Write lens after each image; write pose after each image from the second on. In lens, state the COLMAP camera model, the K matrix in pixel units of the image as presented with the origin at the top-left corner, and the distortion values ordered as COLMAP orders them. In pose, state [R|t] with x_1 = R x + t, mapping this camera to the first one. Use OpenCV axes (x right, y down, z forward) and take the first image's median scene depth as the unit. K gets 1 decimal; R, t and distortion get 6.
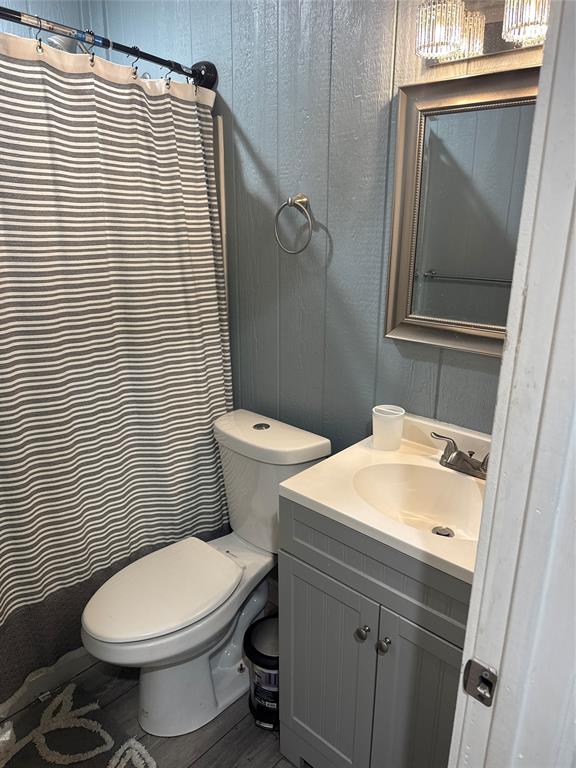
lens RADIAL K [[526.3, 0, 288.6], [0, 526.3, 394.5], [0, 0, 1]] dist [-0.012077, -0.022352]
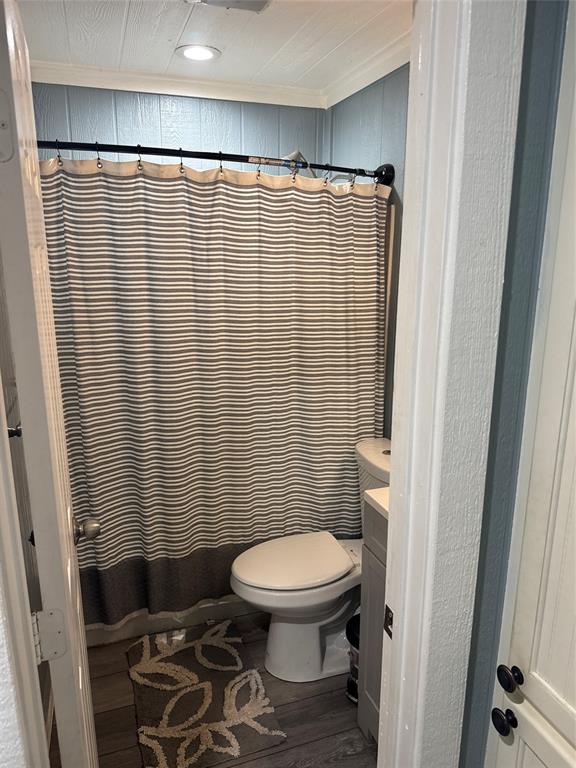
lens RADIAL K [[526.3, 0, 288.6], [0, 526.3, 394.5], [0, 0, 1]] dist [-0.012077, -0.022352]
pose [[0.870999, 0.105442, -0.479836, 0.328356], [-0.146441, 0.988020, -0.048707, 0.024462], [0.468952, 0.112691, 0.876005, -0.197627]]
